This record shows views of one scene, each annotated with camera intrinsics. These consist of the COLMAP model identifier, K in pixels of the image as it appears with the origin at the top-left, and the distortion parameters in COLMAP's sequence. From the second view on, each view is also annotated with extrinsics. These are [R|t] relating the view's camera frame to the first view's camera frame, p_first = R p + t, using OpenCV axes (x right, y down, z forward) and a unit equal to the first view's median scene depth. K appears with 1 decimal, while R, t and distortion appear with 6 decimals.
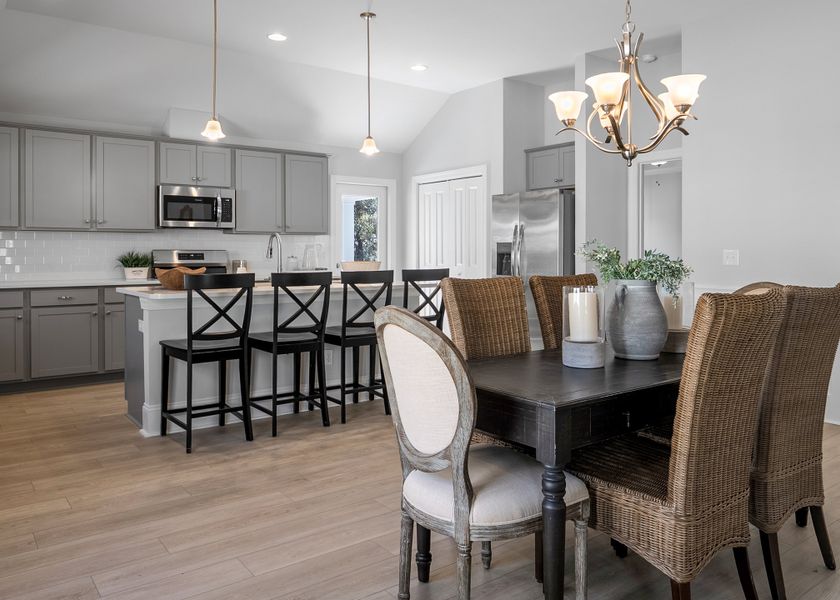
lens RADIAL K [[645.4, 0, 419.4], [0, 645.4, 255.0], [0, 0, 1]] dist [-0.003372, 0.000573]
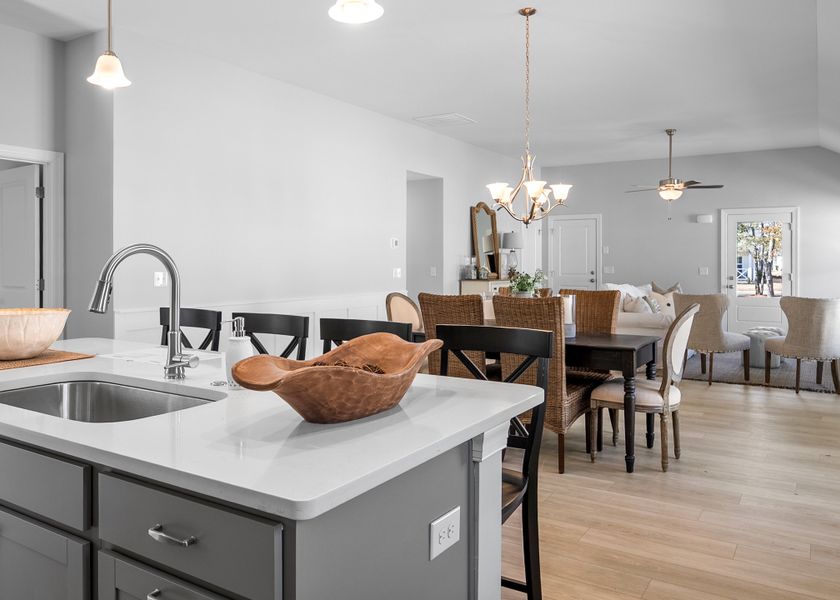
lens RADIAL K [[645.4, 0, 419.4], [0, 645.4, 255.0], [0, 0, 1]] dist [-0.003372, 0.000573]
pose [[-0.357320, 0.010502, 0.933923, -0.498593], [0.006139, 0.999942, -0.008895, -0.018587], [-0.933962, 0.002555, -0.357364, 0.765012]]
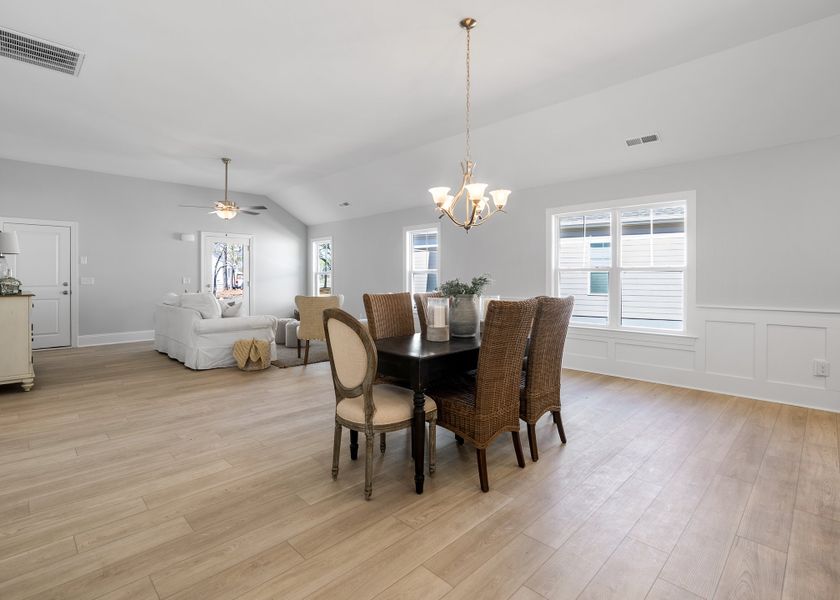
lens RADIAL K [[412.5, 0, 417.6], [0, 412.5, 277.0], [0, 0, 1]] dist [-0.004115, -0.000431]
pose [[-0.990636, 0.002607, -0.136507, 0.249550], [0.001336, 0.999955, 0.009407, -0.009832], [0.136525, 0.009136, -0.990594, 0.859677]]
